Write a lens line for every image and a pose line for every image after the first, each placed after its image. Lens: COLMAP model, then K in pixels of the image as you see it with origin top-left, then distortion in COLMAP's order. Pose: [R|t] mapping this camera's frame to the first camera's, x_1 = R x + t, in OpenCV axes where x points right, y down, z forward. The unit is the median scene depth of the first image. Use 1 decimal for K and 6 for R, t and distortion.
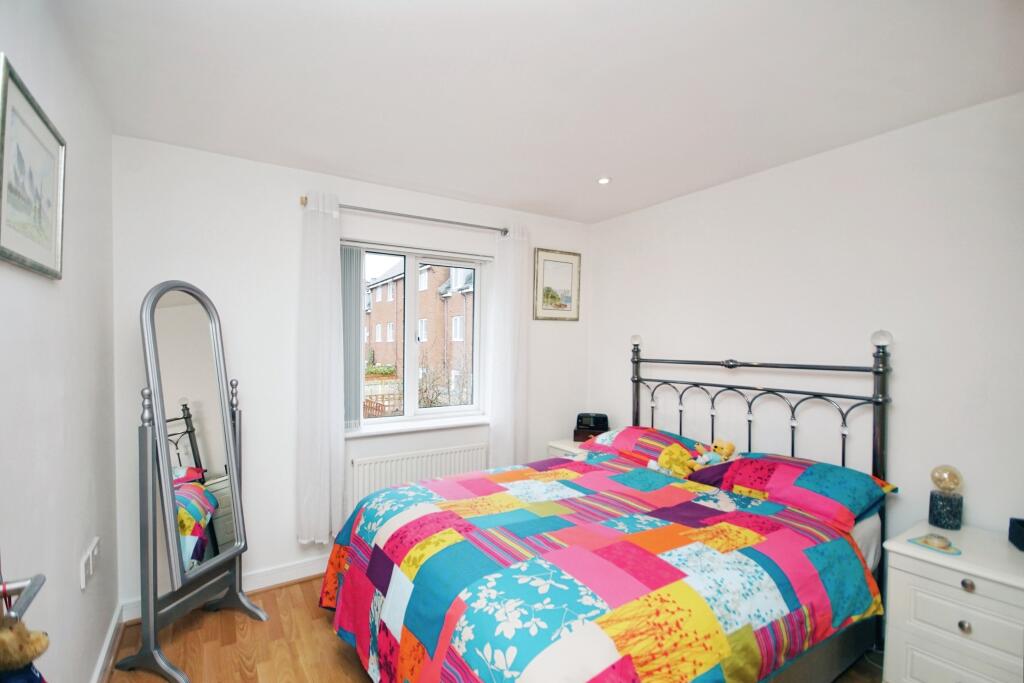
lens RADIAL K [[445.4, 0, 512.5], [0, 445.4, 344.1], [0, 0, 1]] dist [0.001762, -0.005831]
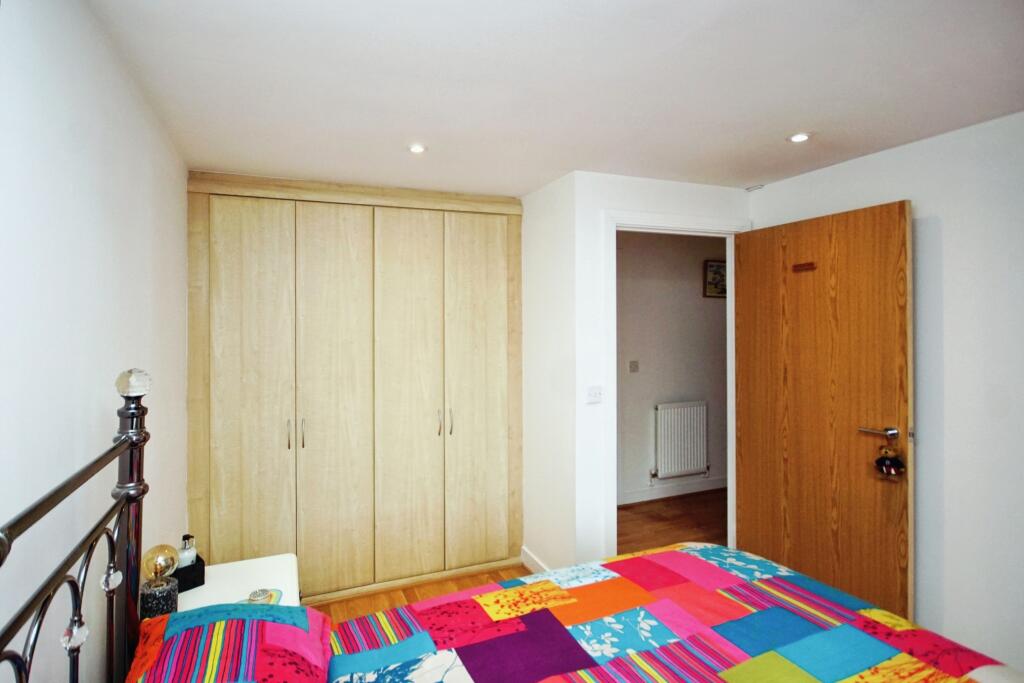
lens RADIAL K [[445.4, 0, 466.0], [0, 445.4, 324.4], [0, 0, 1]] dist [0.001762, -0.005831]
pose [[-0.958114, 0.021040, 0.285614, 0.319032], [0.021037, 0.999774, -0.003081, -0.101449], [-0.285614, 0.003057, -0.958340, 1.852373]]
